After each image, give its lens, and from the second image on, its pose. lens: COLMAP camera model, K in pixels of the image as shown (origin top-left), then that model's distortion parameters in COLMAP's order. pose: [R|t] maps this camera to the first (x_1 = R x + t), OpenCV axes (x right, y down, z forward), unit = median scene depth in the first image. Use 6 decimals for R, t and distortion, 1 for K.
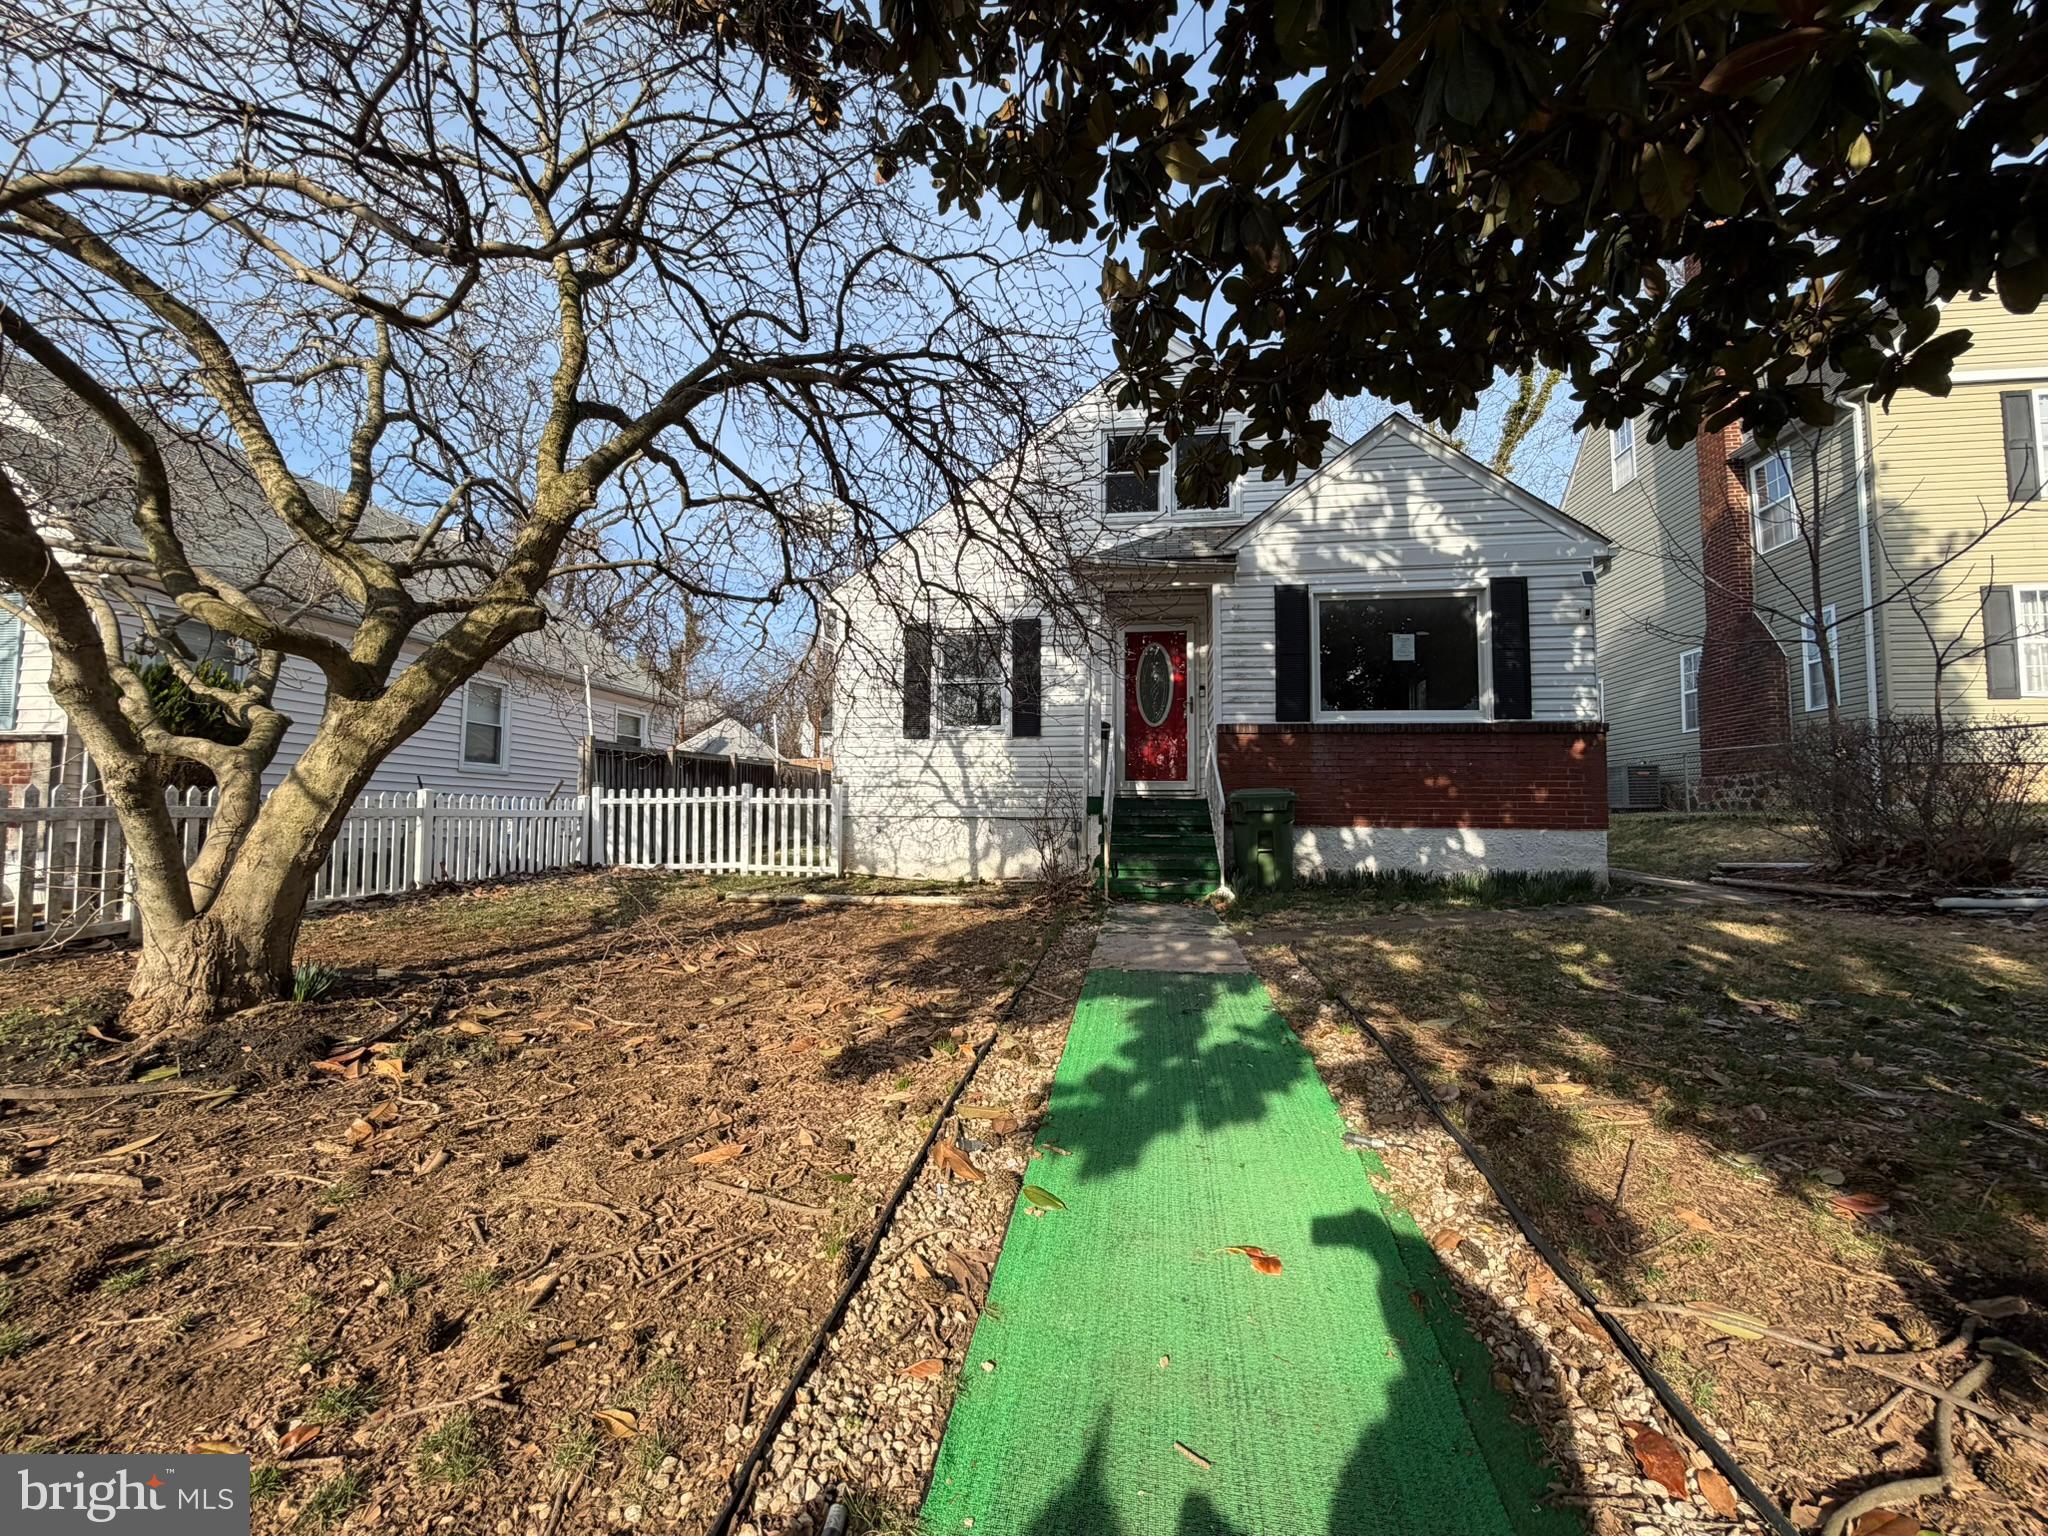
lens RADIAL K [[818.0, 0, 1021.9], [0, 818.0, 770.5], [0, 0, 1]] dist [0.002866, -0.000868]
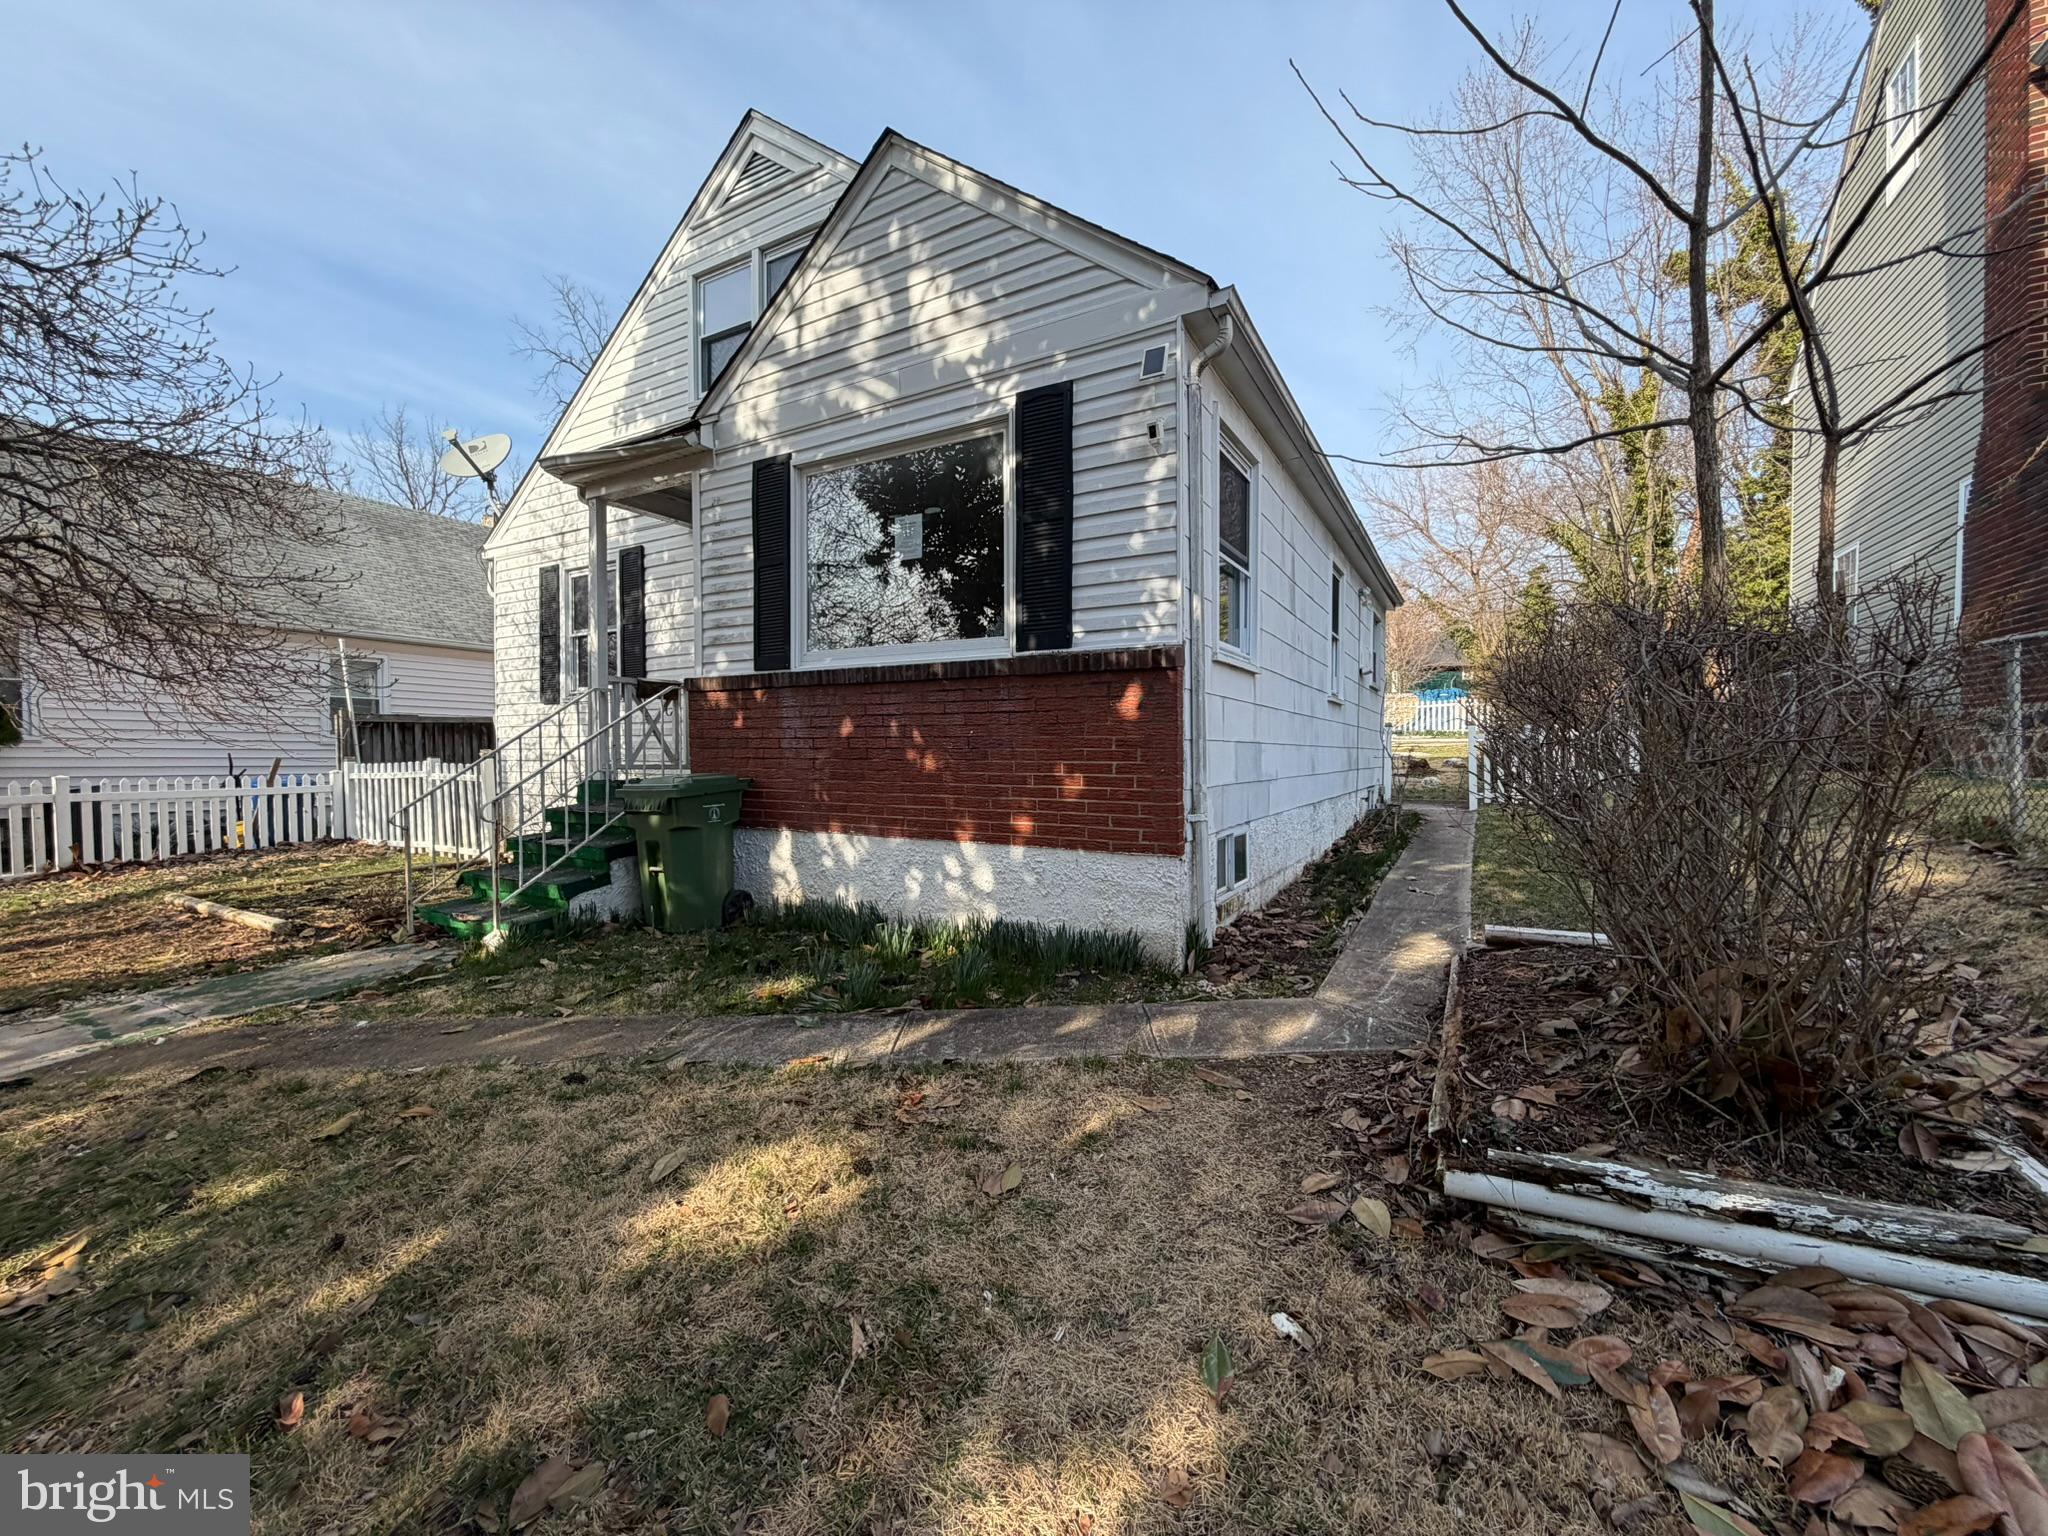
lens RADIAL K [[818.0, 0, 1023.7], [0, 818.0, 775.3], [0, 0, 1]] dist [0.002866, -0.000868]
pose [[0.929839, 0.002412, -0.367959, 0.776587], [0.028582, 0.996484, 0.078757, -0.021144], [0.366855, -0.083749, 0.926501, 0.465480]]
